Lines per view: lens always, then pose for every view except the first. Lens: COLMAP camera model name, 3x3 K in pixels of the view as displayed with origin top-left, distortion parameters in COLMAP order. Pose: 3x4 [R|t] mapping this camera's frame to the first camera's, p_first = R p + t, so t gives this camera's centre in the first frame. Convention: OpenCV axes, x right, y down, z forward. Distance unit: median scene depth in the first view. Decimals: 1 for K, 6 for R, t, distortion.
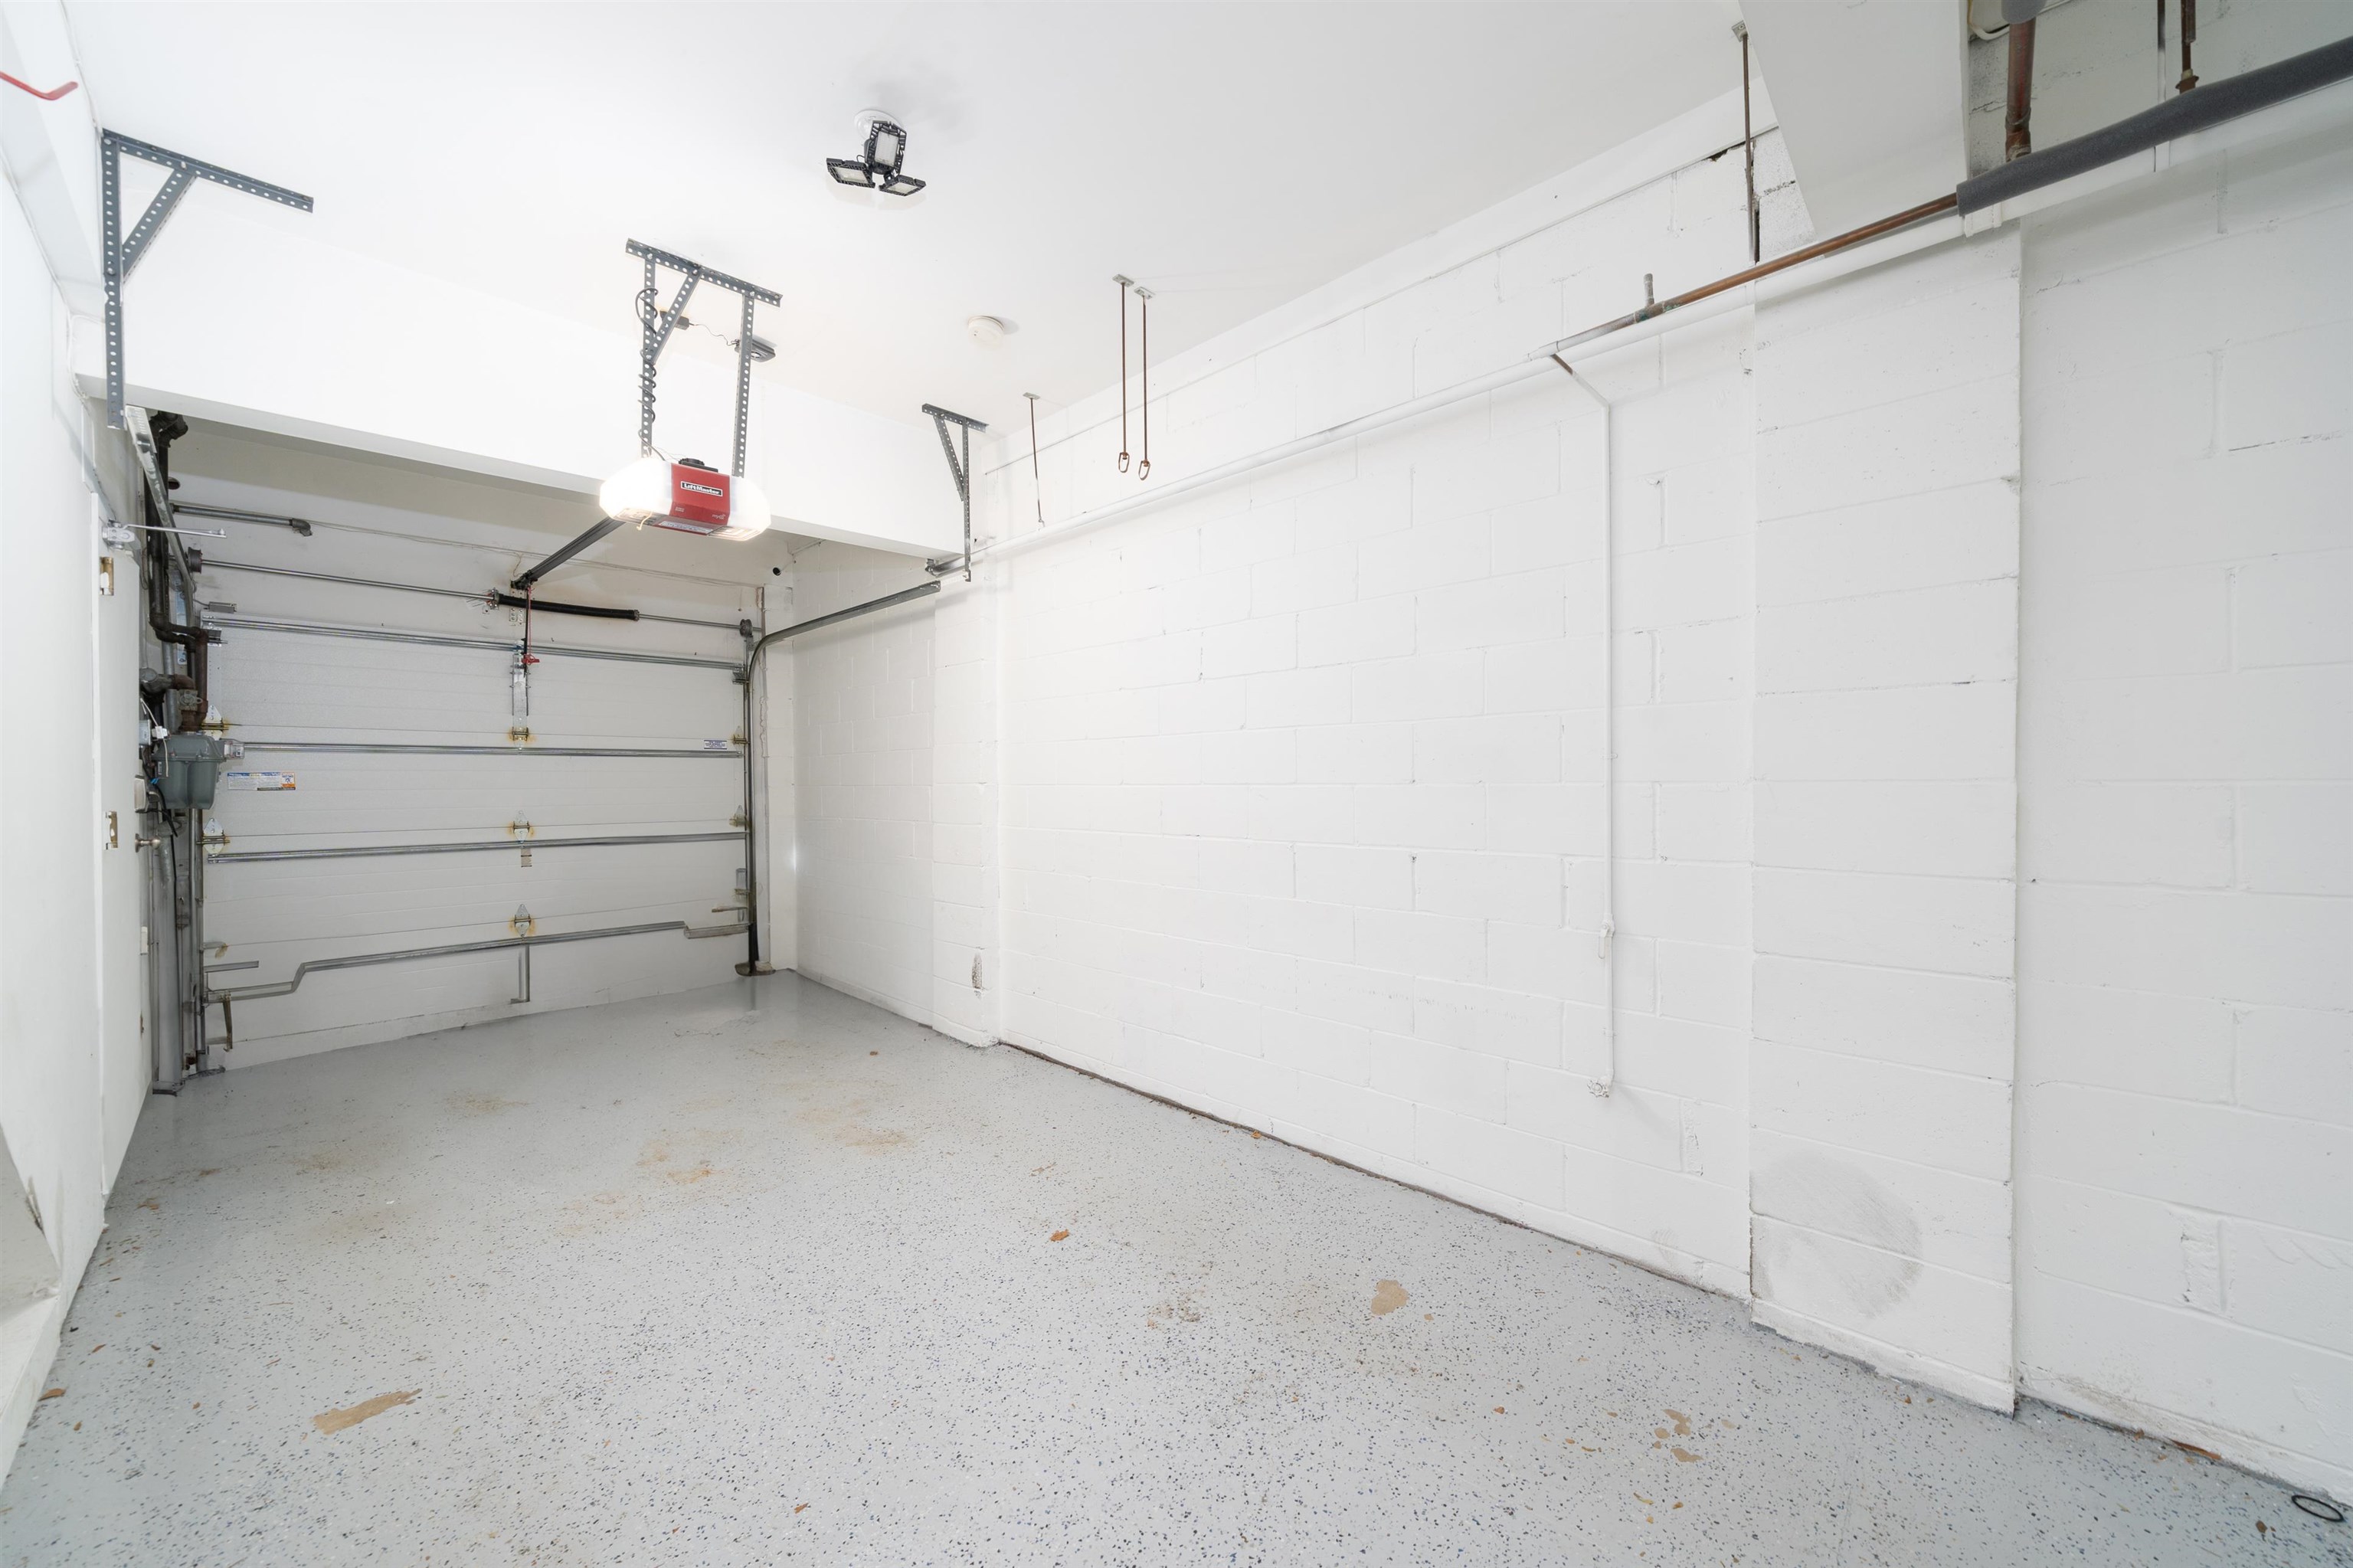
lens RADIAL K [[855.5, 0, 1176.5], [0, 855.5, 784.0], [0, 0, 1]] dist [-0.005064, -0.000468]
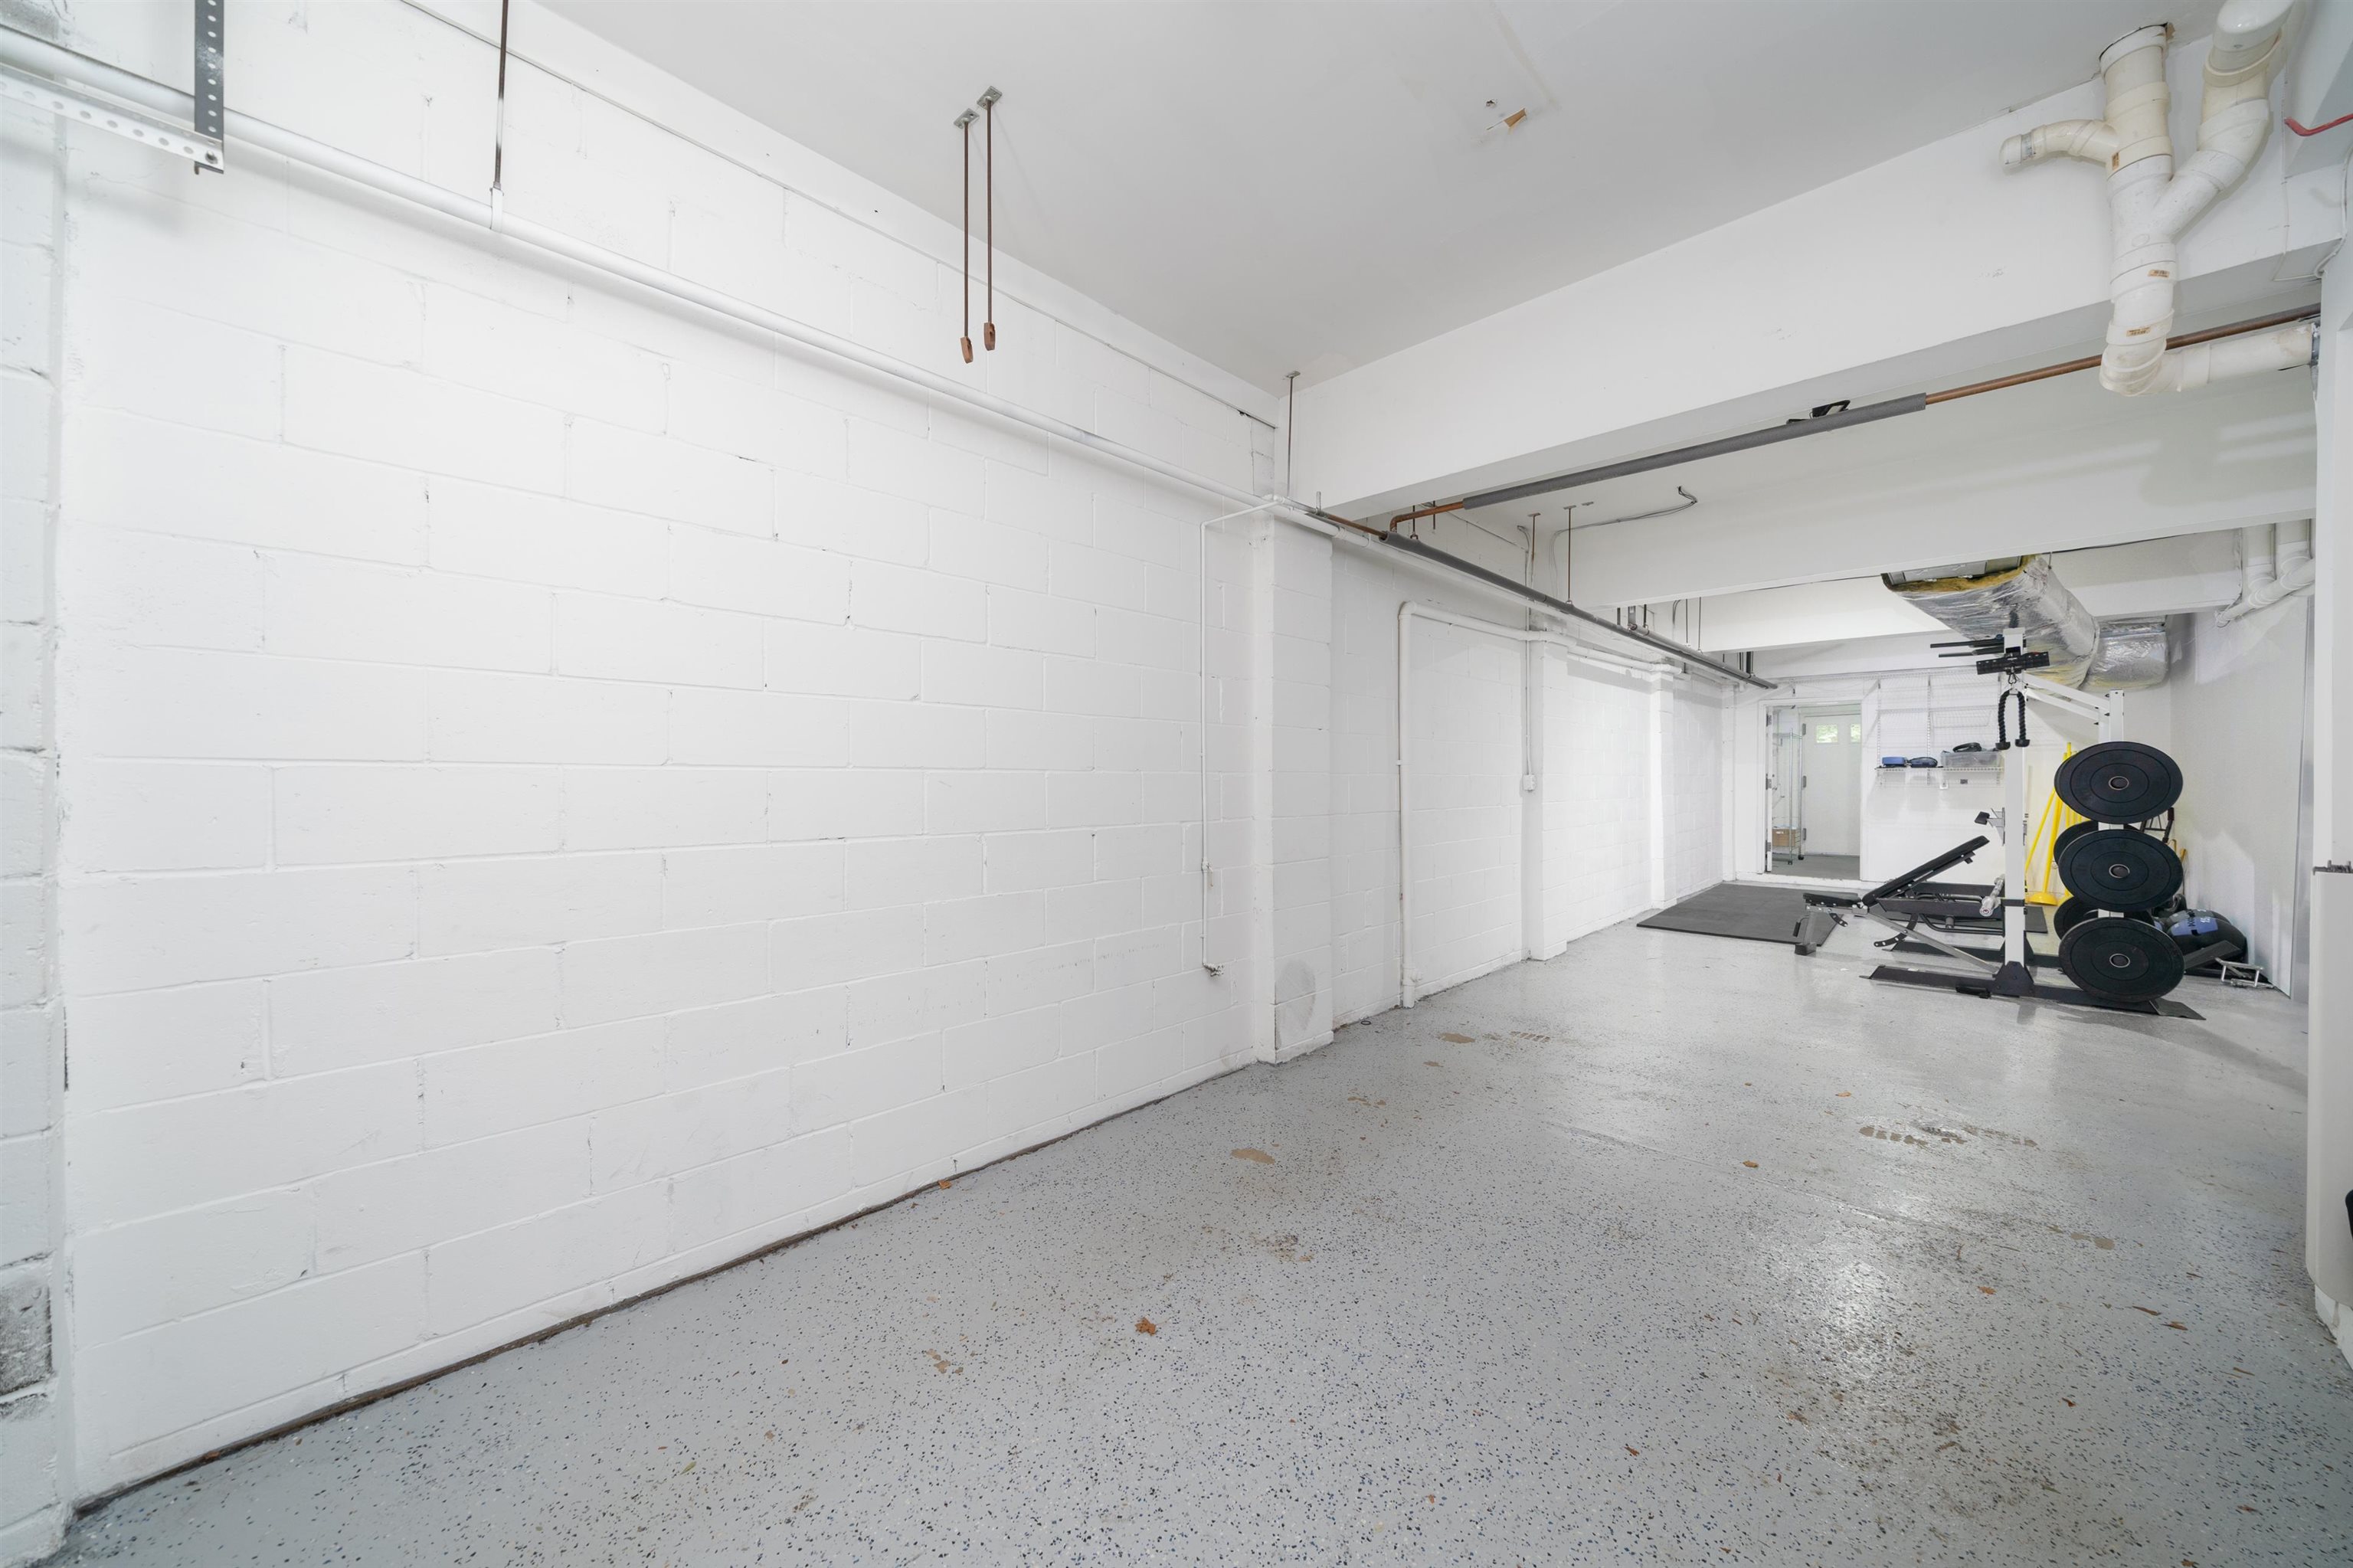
lens RADIAL K [[816.2, 0, 1184.3], [0, 816.2, 787.0], [0, 0, 1]] dist [-0.005441, -0.000172]
pose [[0.021184, 0.002636, 0.999772, -1.019624], [0.006384, 0.999976, -0.002772, 0.031622], [-0.999755, 0.006441, 0.021166, 1.074818]]
